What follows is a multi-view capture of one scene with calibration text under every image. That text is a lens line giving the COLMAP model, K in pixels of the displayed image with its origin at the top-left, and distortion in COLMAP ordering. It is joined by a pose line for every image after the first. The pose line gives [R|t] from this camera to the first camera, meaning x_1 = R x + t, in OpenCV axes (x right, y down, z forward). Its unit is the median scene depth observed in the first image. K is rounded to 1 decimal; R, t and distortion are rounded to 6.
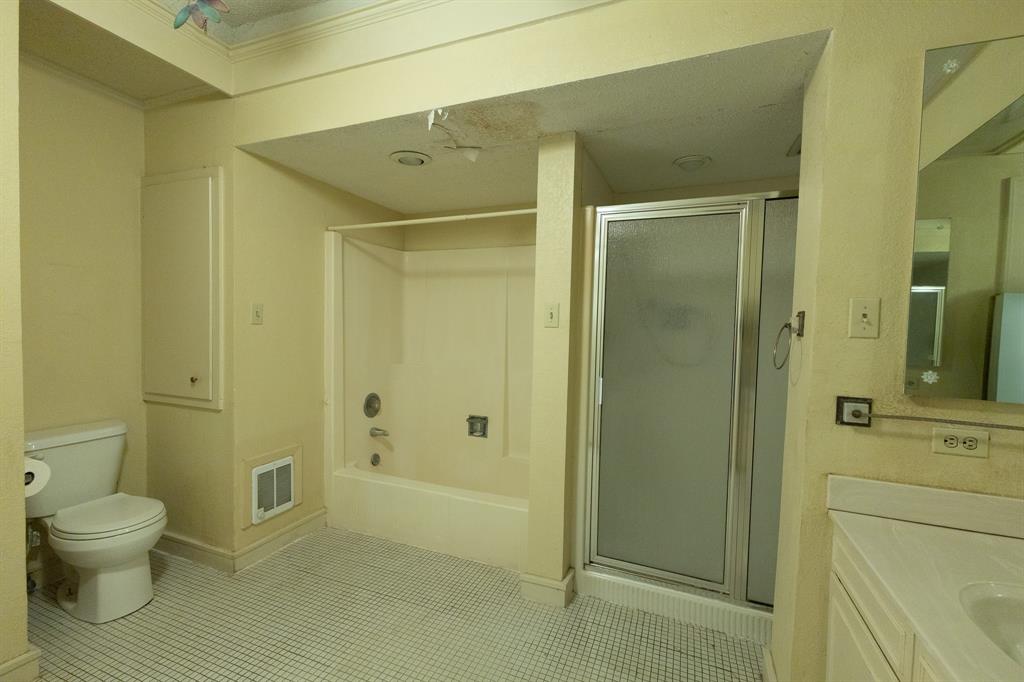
lens RADIAL K [[439.9, 0, 514.6], [0, 439.9, 341.5], [0, 0, 1]] dist [0.010425, -0.000496]
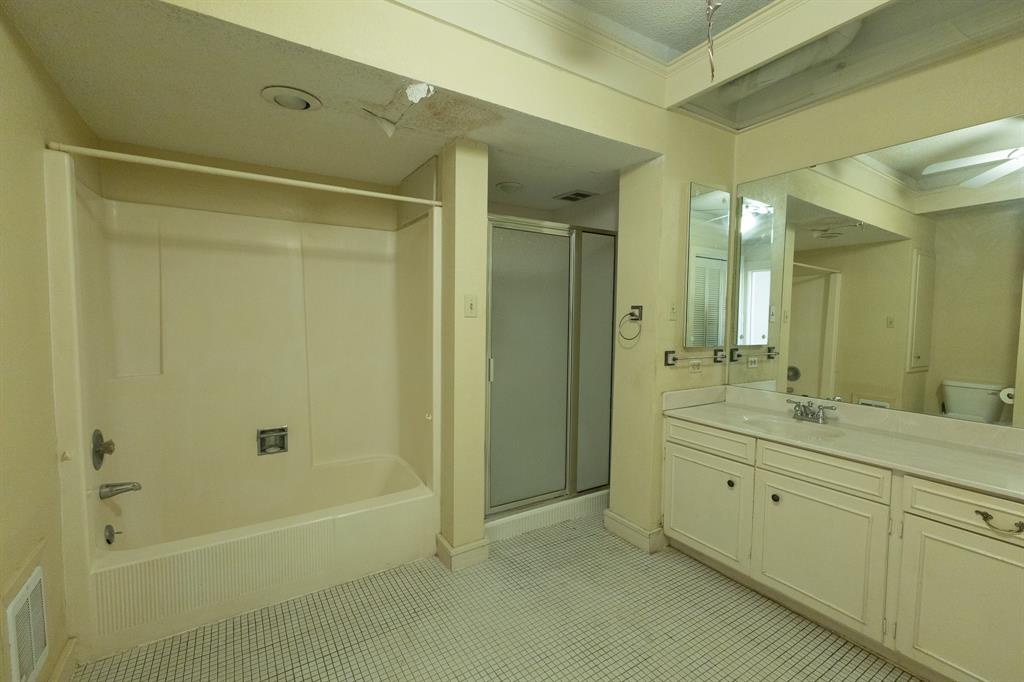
lens RADIAL K [[439.9, 0, 514.6], [0, 439.9, 341.5], [0, 0, 1]] dist [0.010425, -0.000496]
pose [[0.579968, -0.065020, 0.812041, -0.725046], [0.035030, 0.997878, 0.054881, -0.027133], [-0.813886, -0.003384, 0.581015, 0.262186]]
